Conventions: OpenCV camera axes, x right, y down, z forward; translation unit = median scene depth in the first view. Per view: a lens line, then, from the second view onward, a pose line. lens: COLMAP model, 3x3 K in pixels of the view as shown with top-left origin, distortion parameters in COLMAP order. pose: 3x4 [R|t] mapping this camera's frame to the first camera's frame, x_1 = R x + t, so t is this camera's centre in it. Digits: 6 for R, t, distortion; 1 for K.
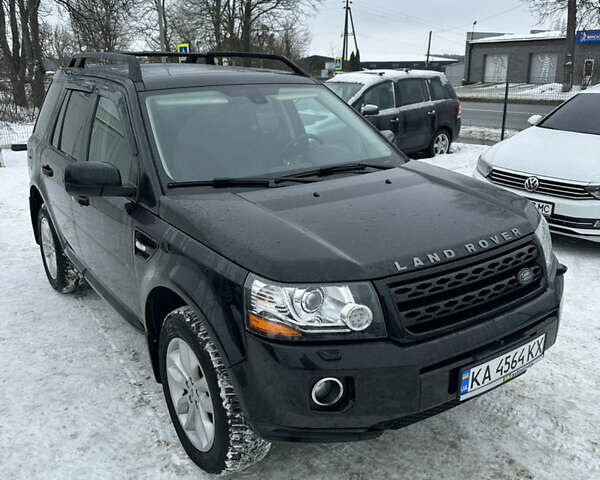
lens RADIAL K [[563.2, 0, 304.7], [0, 563.2, 237.1], [0, 0, 1]] dist [0.070166, 0.000000]
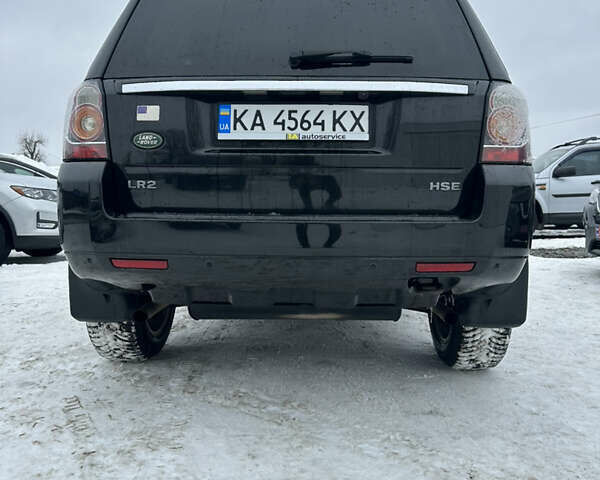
lens RADIAL K [[563.2, 0, 303.5], [0, 563.2, 234.0], [0, 0, 1]] dist [0.070166, 0.000000]
pose [[0.799526, -0.015316, -0.600436, 0.738001], [-0.212098, 0.928073, -0.306098, 0.538970], [0.561937, 0.372084, 0.738770, 0.355131]]
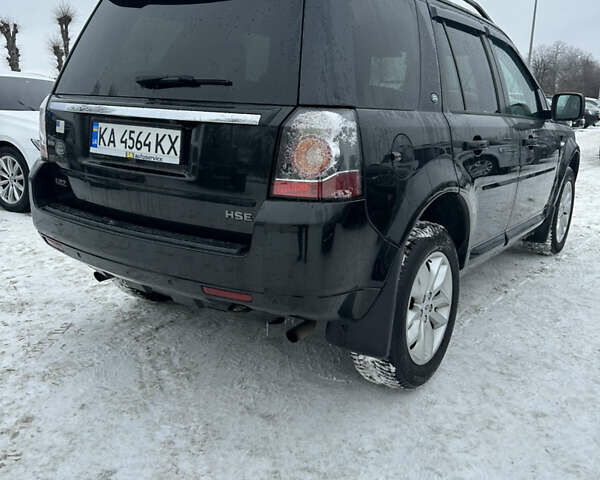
lens RADIAL K [[563.2, 0, 306.1], [0, 563.2, 237.4], [0, 0, 1]] dist [0.070166, 0.000000]
pose [[0.334338, 0.179609, -0.925180, 1.159419], [-0.402630, 0.914800, 0.032092, 0.185363], [0.852119, 0.361776, 0.378169, 0.784034]]
